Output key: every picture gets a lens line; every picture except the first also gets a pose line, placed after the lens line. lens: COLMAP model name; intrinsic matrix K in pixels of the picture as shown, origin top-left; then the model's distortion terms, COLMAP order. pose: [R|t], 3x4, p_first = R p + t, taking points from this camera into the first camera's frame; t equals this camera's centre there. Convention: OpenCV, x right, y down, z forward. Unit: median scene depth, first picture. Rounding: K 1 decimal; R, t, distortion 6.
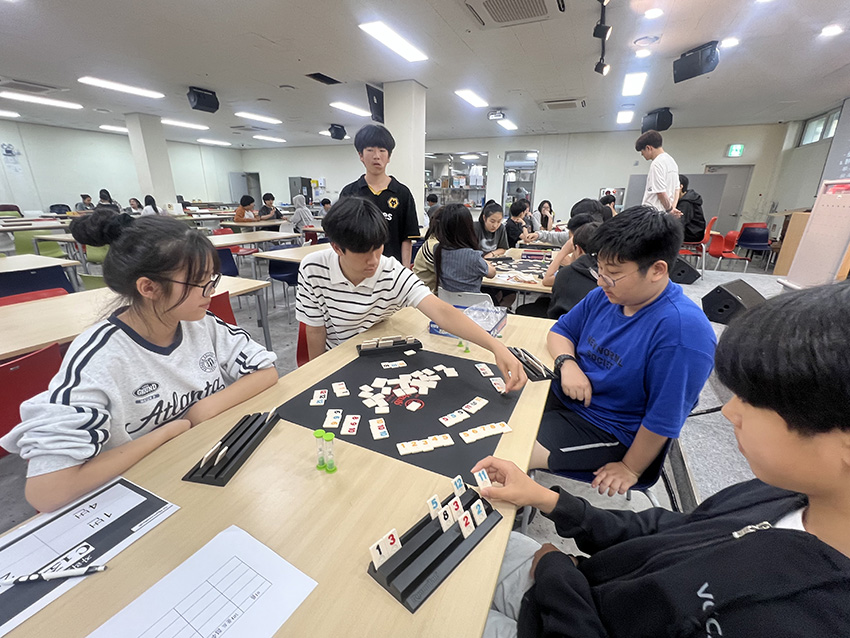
lens RADIAL K [[375.0, 0, 424.7], [0, 375.0, 320.0], [0, 0, 1]] dist [-0.001423, 0.000053]
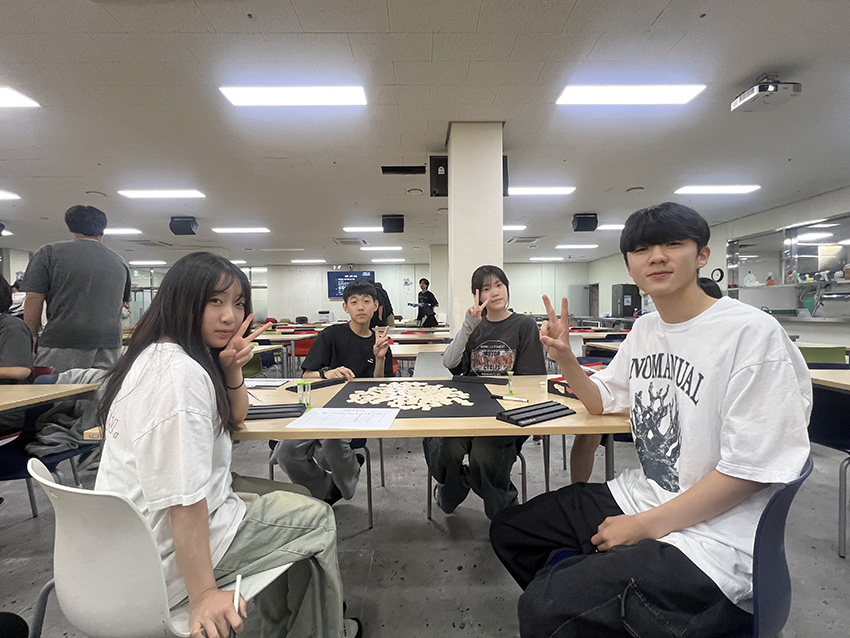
lens RADIAL K [[375.0, 0, 425.3], [0, 375.0, 318.8], [0, 0, 1]] dist [-0.001423, 0.000053]
pose [[0.480199, -0.001489, -0.877158, 0.172361], [-0.252293, 0.957507, -0.139743, -0.086432], [0.840094, 0.288406, 0.459418, 0.284668]]
